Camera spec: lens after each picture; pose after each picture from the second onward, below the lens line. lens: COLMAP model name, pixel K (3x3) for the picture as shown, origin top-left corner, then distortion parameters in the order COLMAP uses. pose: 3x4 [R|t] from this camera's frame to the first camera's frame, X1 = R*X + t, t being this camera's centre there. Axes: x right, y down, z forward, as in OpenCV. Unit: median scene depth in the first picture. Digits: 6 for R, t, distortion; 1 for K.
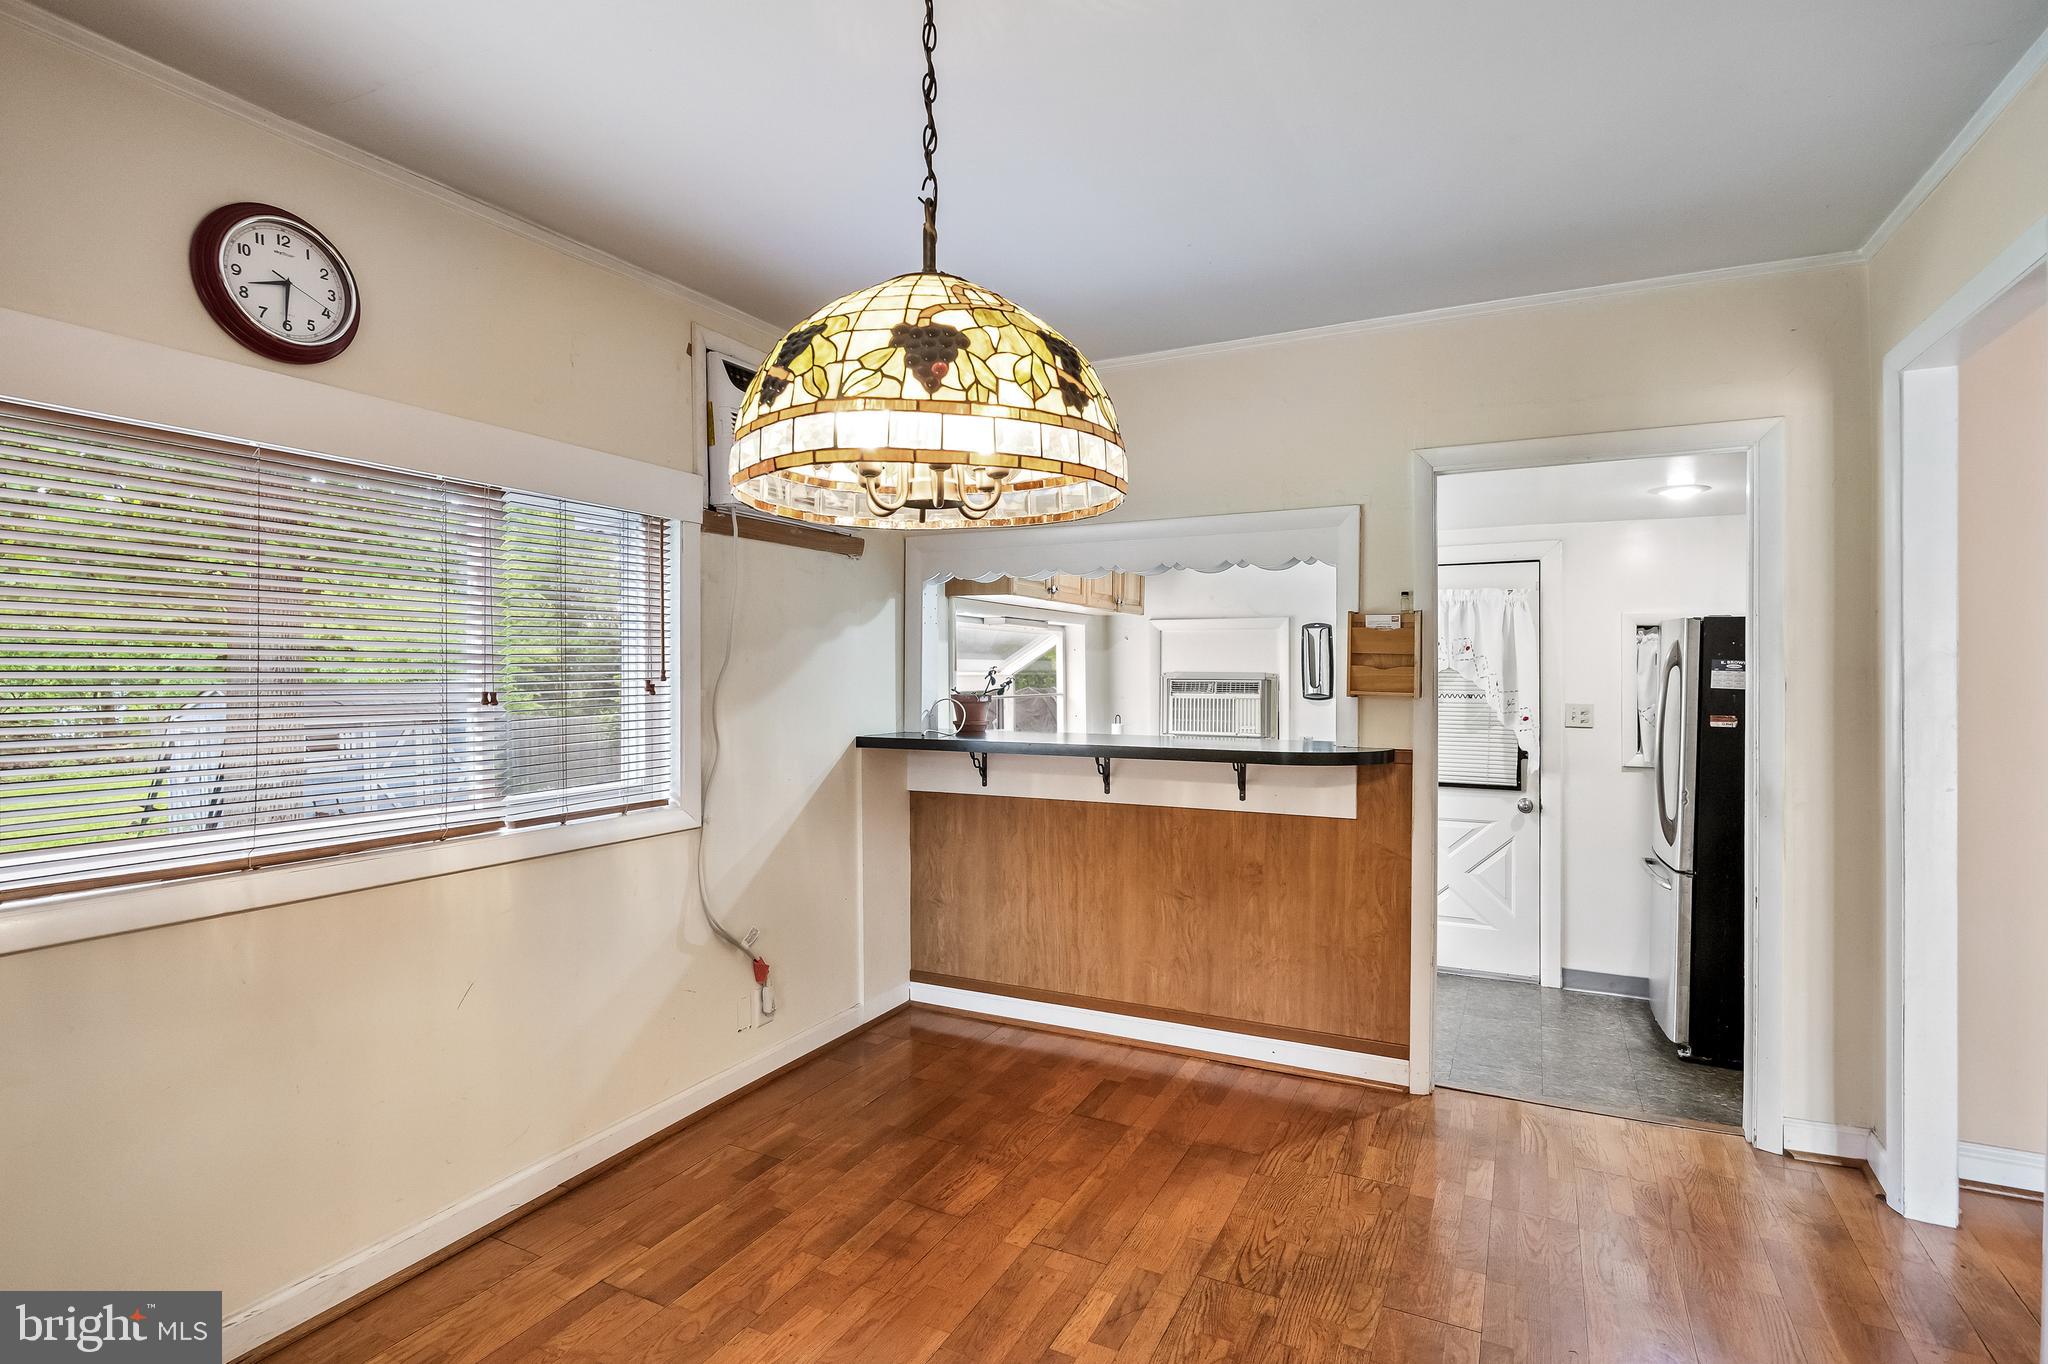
lens RADIAL K [[1062.1, 0, 1017.5], [0, 1062.1, 684.0], [0, 0, 1]] dist [-0.003172, 0.000576]
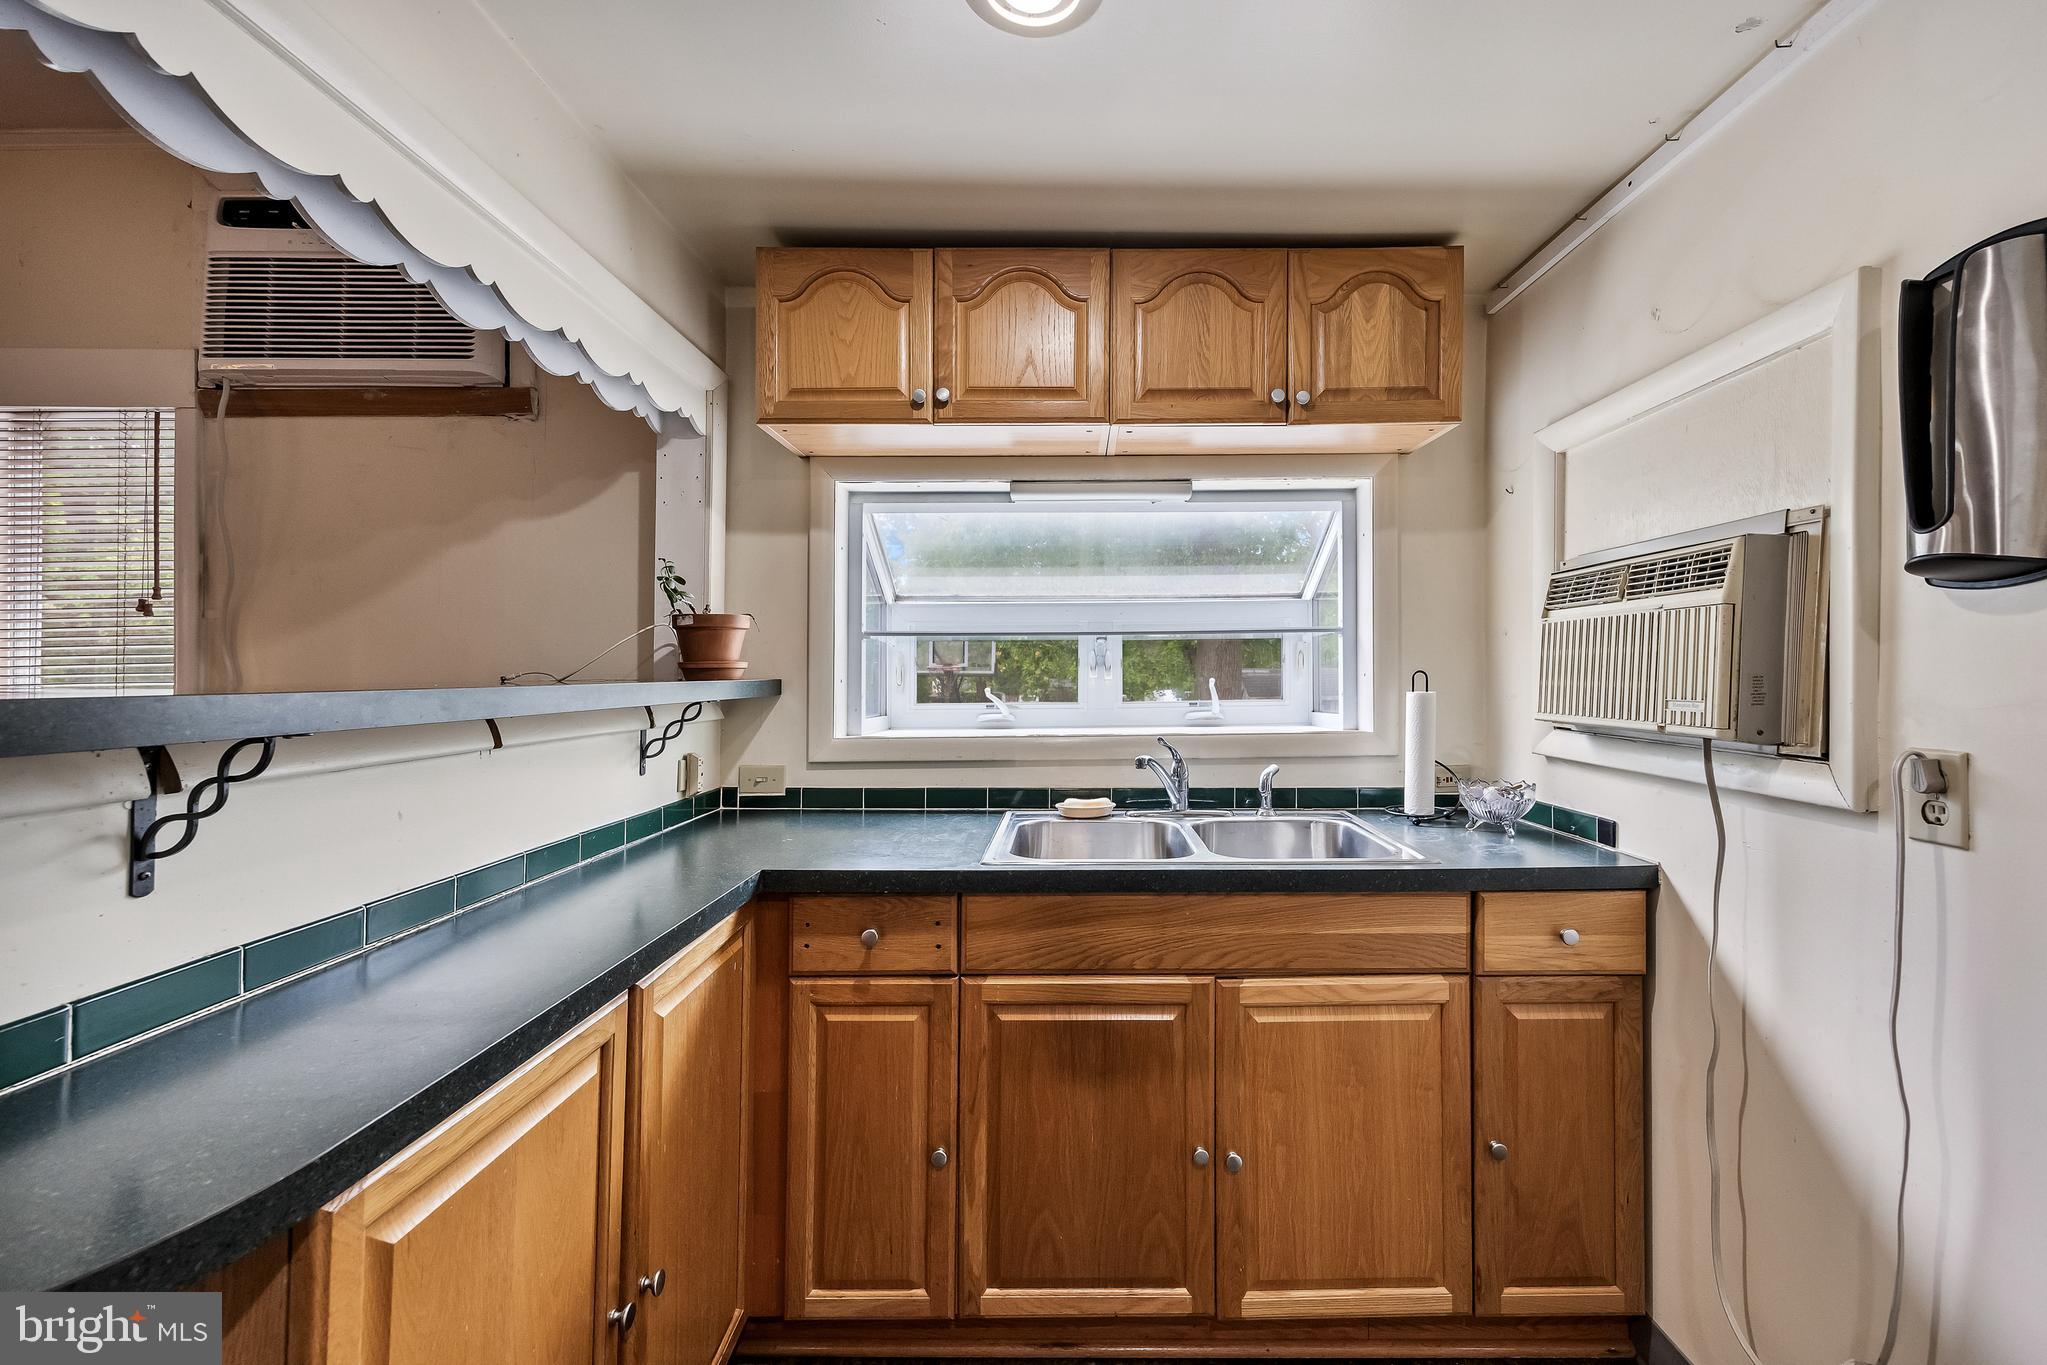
lens RADIAL K [[863.8, 0, 1069.8], [0, 863.8, 674.8], [0, 0, 1]] dist [0.009270, -0.000189]
pose [[0.451256, -0.004989, -0.892381, 0.380356], [-0.001094, 0.999981, -0.006144, 0.036810], [0.892394, 0.003749, 0.451241, 0.796276]]
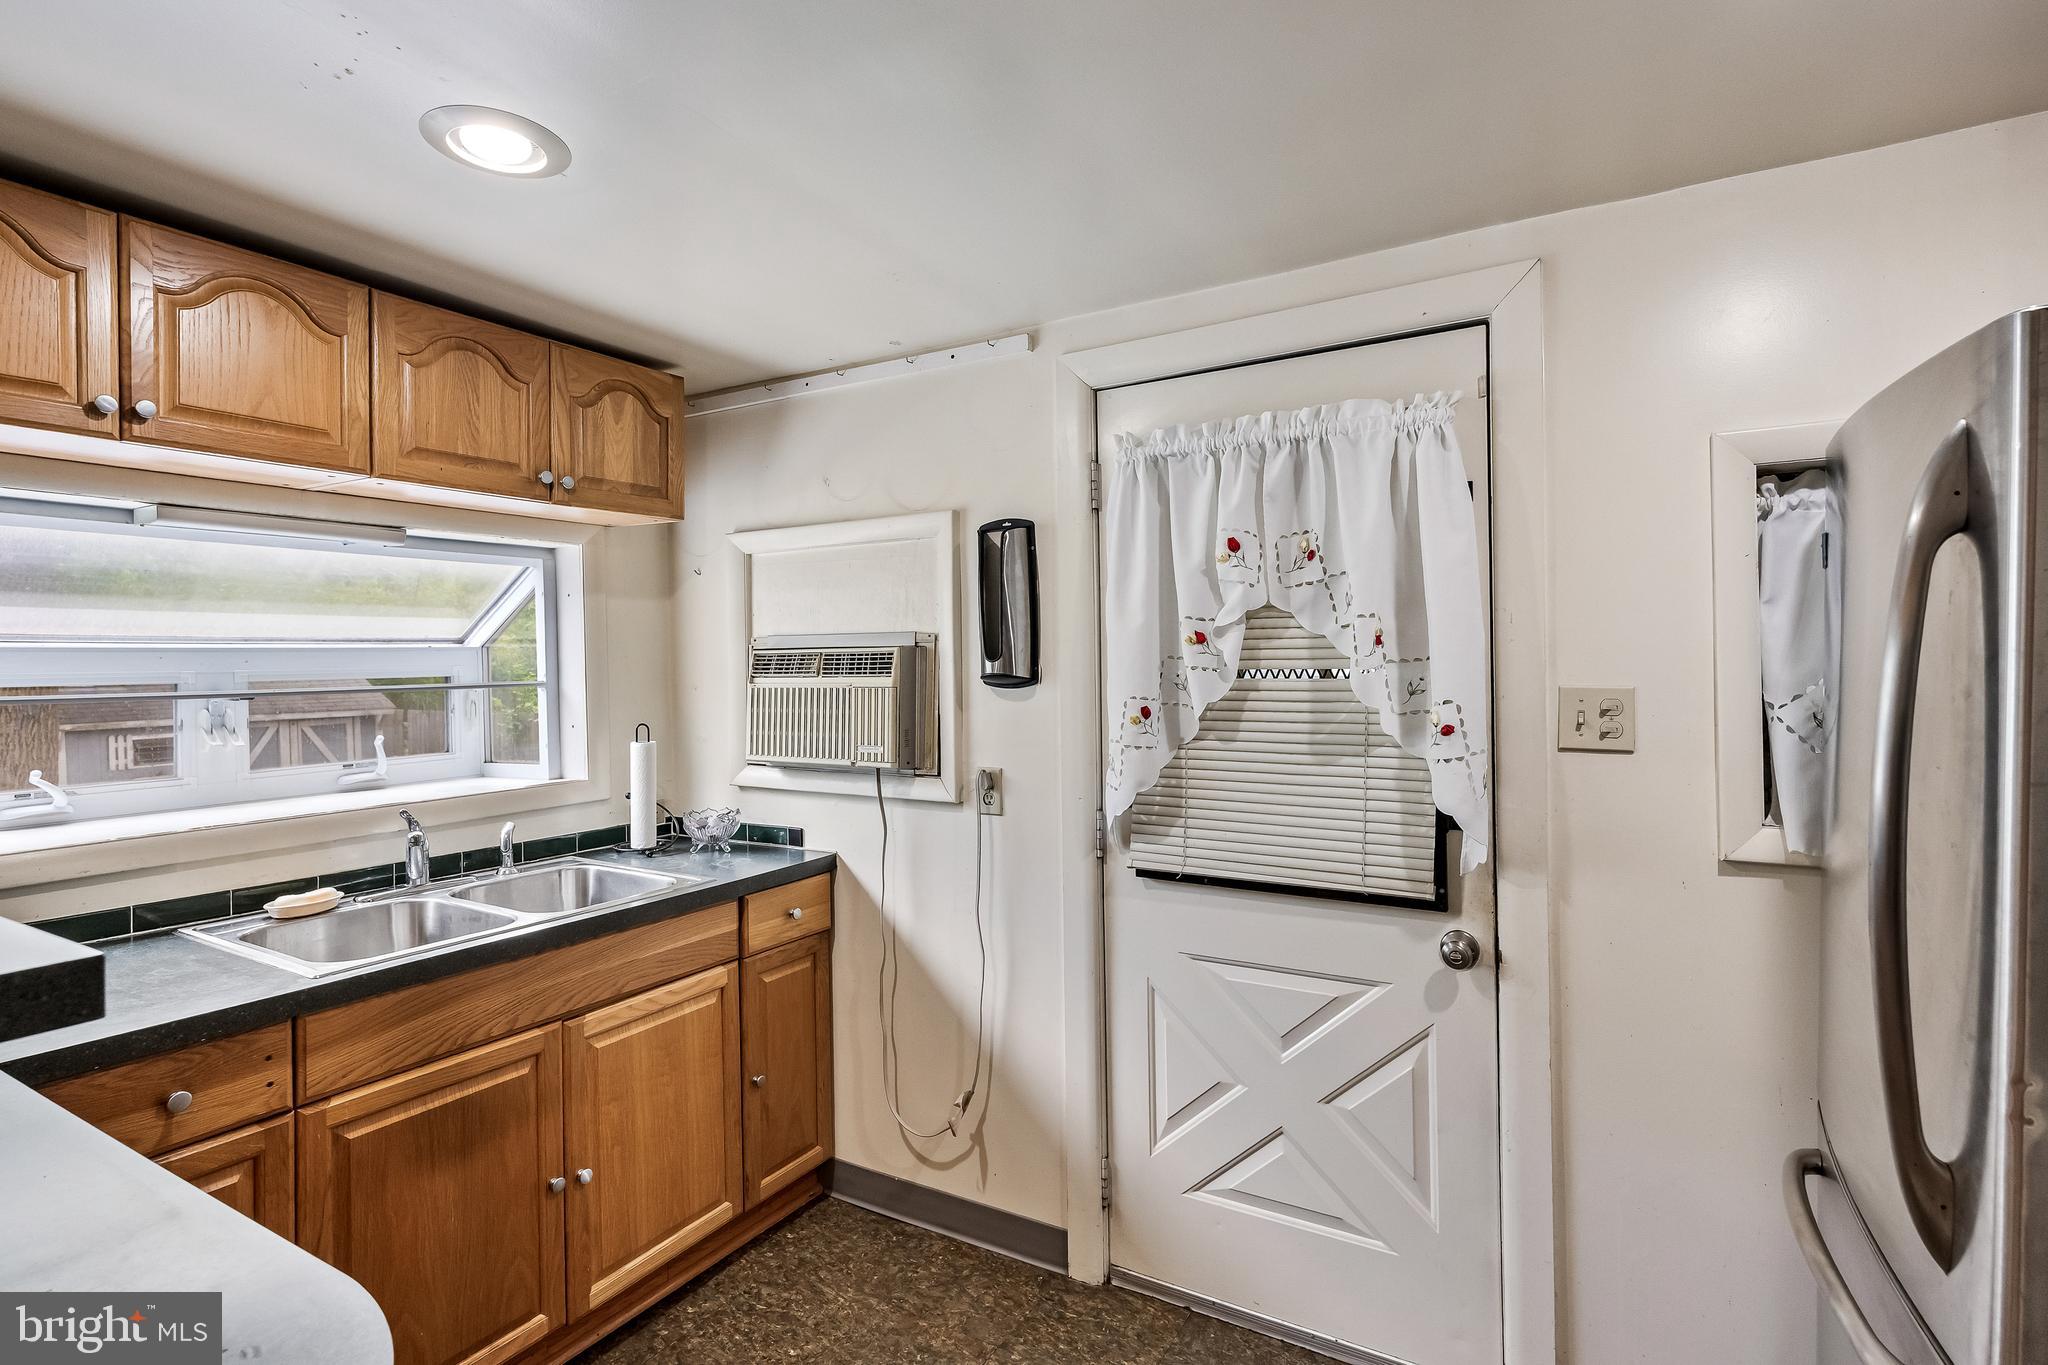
lens RADIAL K [[984.8, 0, 1028.8], [0, 984.8, 673.8], [0, 0, 1]] dist [-0.002999, 0.001105]
pose [[0.996280, -0.017529, -0.084375, 0.348079], [0.017716, 0.999842, 0.001471, 0.009160], [0.084336, -0.002960, 0.996433, 0.617051]]
